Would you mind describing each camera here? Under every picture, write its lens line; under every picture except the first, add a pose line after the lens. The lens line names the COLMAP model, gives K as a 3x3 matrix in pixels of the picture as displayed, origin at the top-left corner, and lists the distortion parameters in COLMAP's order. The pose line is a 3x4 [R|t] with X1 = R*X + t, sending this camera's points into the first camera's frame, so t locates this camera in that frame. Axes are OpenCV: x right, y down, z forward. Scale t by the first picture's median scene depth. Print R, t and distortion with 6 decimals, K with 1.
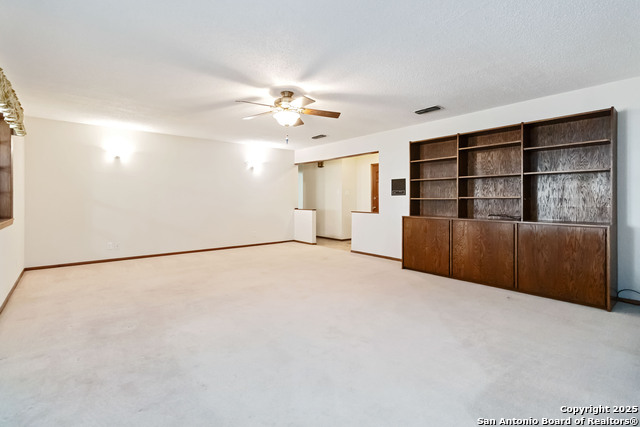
lens RADIAL K [[304.2, 0, 322.9], [0, 304.2, 202.6], [0, 0, 1]] dist [0.001988, 0.000270]
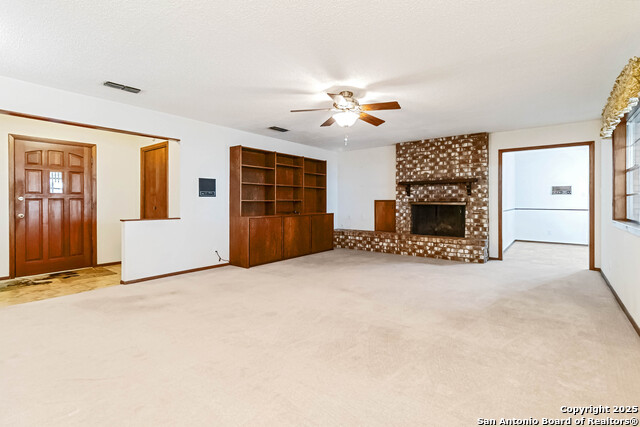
lens RADIAL K [[304.2, 0, 322.9], [0, 304.2, 202.6], [0, 0, 1]] dist [0.001988, 0.000270]
pose [[-0.214292, -0.004942, 0.976757, -0.880495], [-0.000009, 0.999987, 0.005057, -0.011943], [-0.976770, 0.001075, -0.214290, 1.066182]]
